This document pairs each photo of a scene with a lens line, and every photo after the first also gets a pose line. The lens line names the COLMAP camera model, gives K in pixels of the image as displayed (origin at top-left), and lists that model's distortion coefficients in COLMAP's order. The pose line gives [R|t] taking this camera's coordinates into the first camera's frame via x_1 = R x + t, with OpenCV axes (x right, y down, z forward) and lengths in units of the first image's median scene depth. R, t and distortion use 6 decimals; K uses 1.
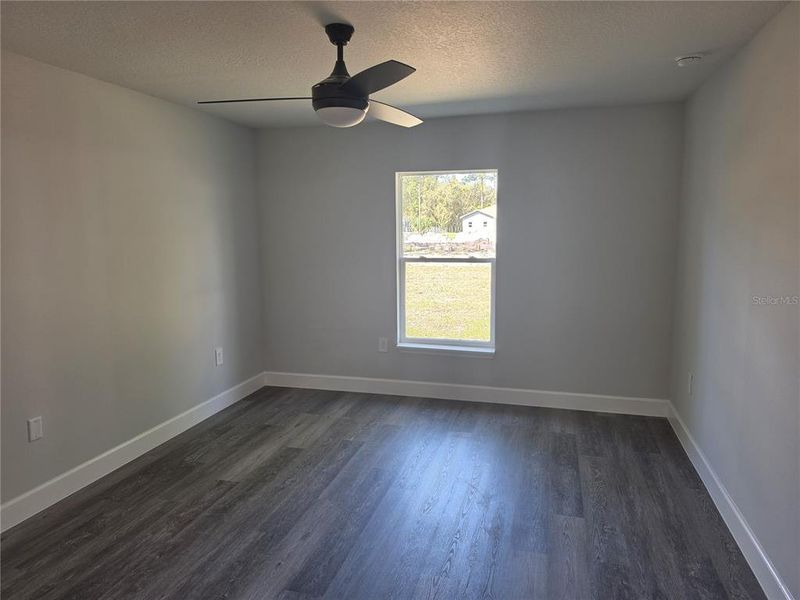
lens RADIAL K [[545.6, 0, 400.0], [0, 545.6, 300.0], [0, 0, 1]] dist [0.148301, -0.204024]
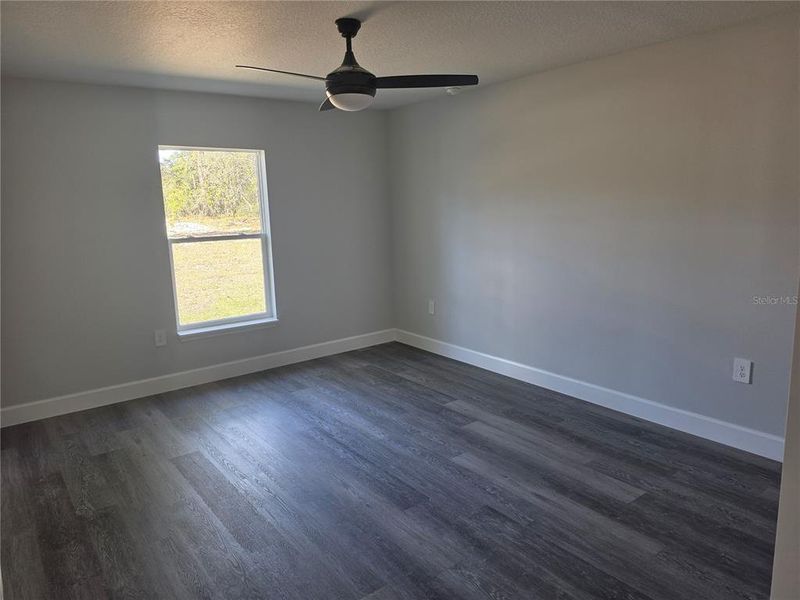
lens RADIAL K [[551.0, 0, 401.6], [0, 551.0, 299.1], [0, 0, 1]] dist [0.074880, -0.084983]
pose [[0.602116, -0.152105, 0.783786, -0.560682], [0.129324, 0.987302, 0.092252, -0.015472], [-0.787865, 0.045816, 0.614141, 0.139777]]
